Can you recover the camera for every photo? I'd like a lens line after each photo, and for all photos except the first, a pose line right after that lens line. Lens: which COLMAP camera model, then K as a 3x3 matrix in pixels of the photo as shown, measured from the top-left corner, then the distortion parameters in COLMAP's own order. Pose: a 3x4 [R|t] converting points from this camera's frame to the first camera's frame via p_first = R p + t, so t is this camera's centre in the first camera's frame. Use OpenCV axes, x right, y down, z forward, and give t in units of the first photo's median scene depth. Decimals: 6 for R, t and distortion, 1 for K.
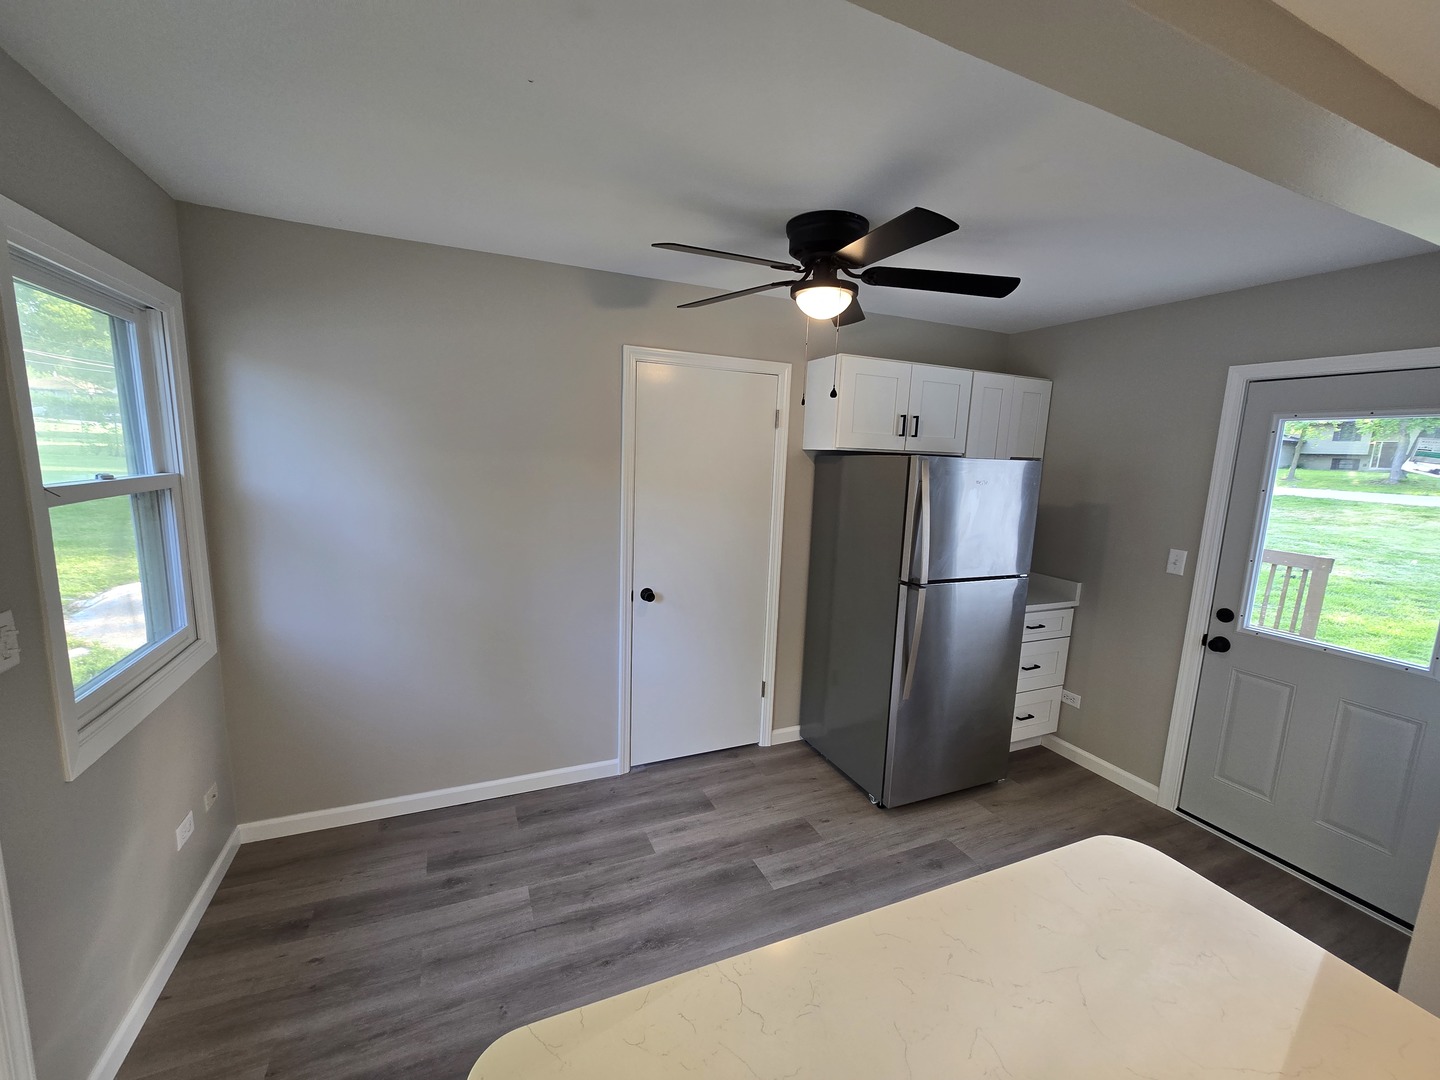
lens RADIAL K [[590.1, 0, 719.6], [0, 590.1, 543.5], [0, 0, 1]] dist [-0.001196, -0.000222]
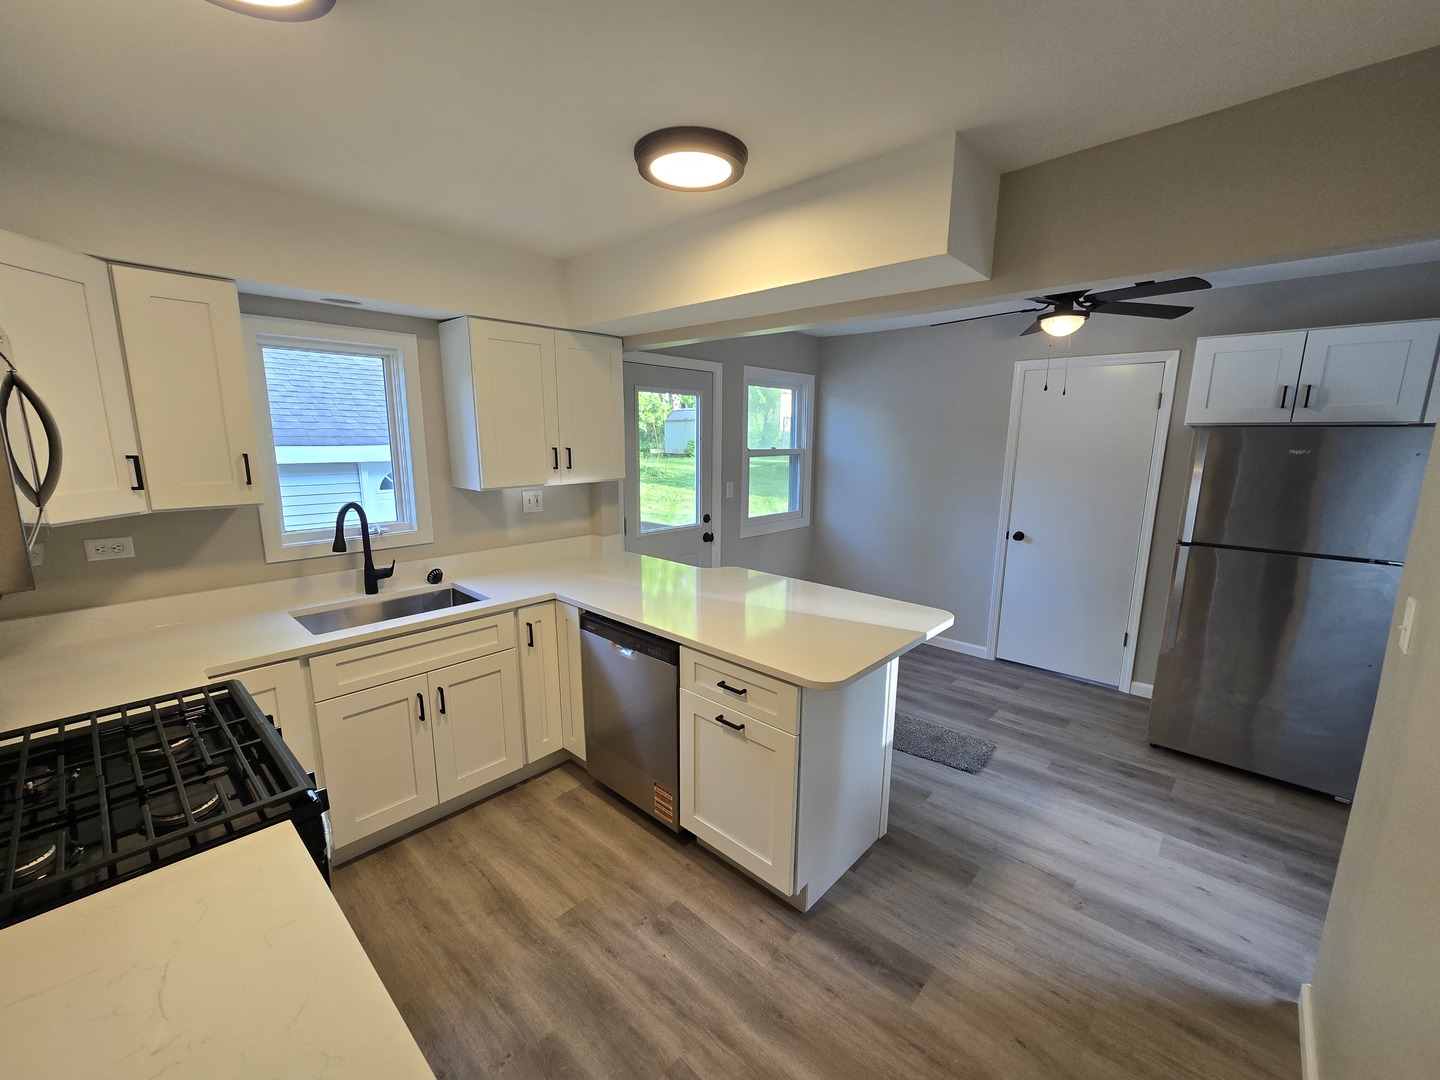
lens RADIAL K [[590.1, 0, 718.4], [0, 590.1, 546.0], [0, 0, 1]] dist [-0.001196, -0.000222]
pose [[0.404547, 0.135090, -0.904485, 0.979552], [-0.132832, 0.987221, 0.088036, 0.092120], [0.904819, 0.084530, 0.417321, -0.259891]]
